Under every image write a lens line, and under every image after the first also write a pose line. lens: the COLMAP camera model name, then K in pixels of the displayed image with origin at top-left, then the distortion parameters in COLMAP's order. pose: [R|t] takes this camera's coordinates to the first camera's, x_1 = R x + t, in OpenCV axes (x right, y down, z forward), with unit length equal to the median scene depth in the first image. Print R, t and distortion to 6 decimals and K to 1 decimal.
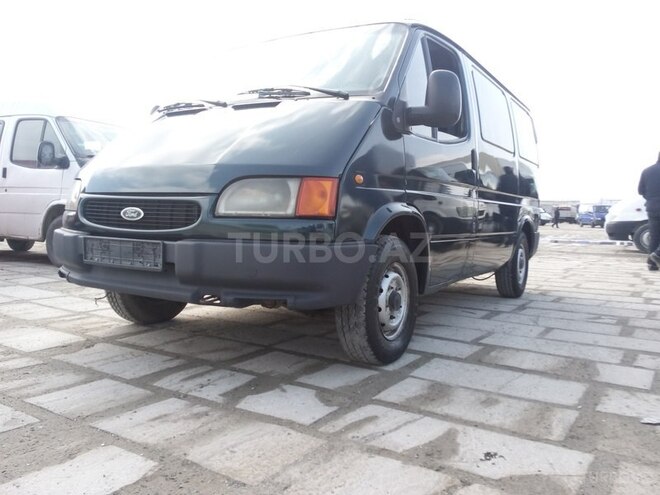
lens RADIAL K [[545.4, 0, 321.7], [0, 545.4, 246.0], [0, 0, 1]] dist [0.074731, -0.145290]
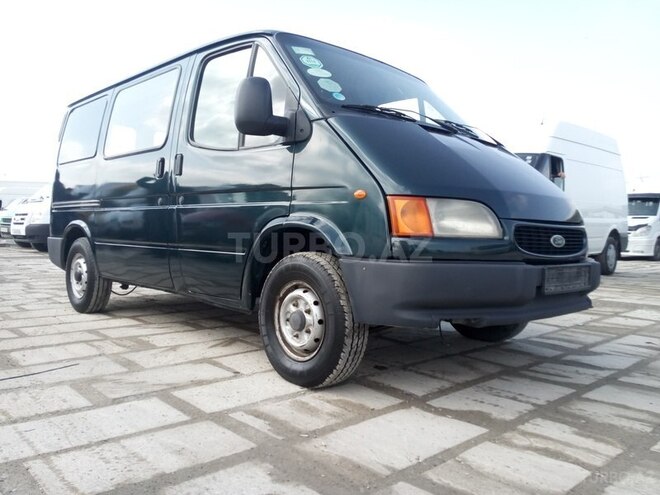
lens RADIAL K [[545.4, 0, 321.7], [0, 545.4, 246.0], [0, 0, 1]] dist [0.074731, -0.145290]
pose [[0.252642, -0.049461, 0.966295, -1.509895], [0.040198, 0.998367, 0.040593, -0.111825], [-0.966724, 0.028587, 0.254218, 1.184615]]
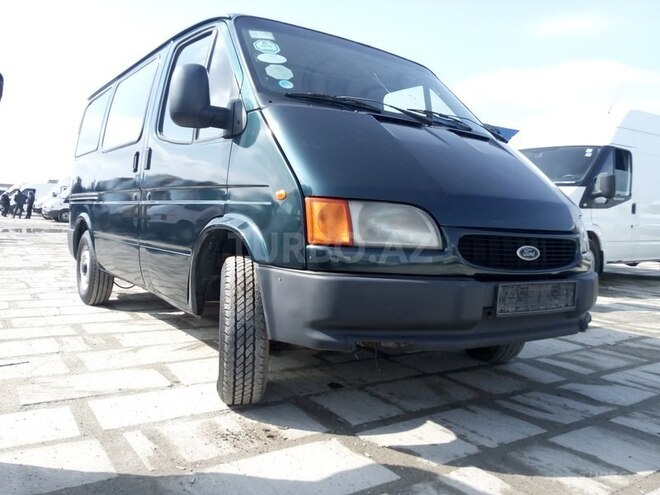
lens RADIAL K [[545.4, 0, 321.7], [0, 545.4, 246.0], [0, 0, 1]] dist [0.074731, -0.145290]
pose [[0.397755, -0.055137, 0.915833, -1.315179], [0.019831, 0.998476, 0.051500, -0.124136], [-0.917277, -0.002322, 0.398242, 0.963080]]
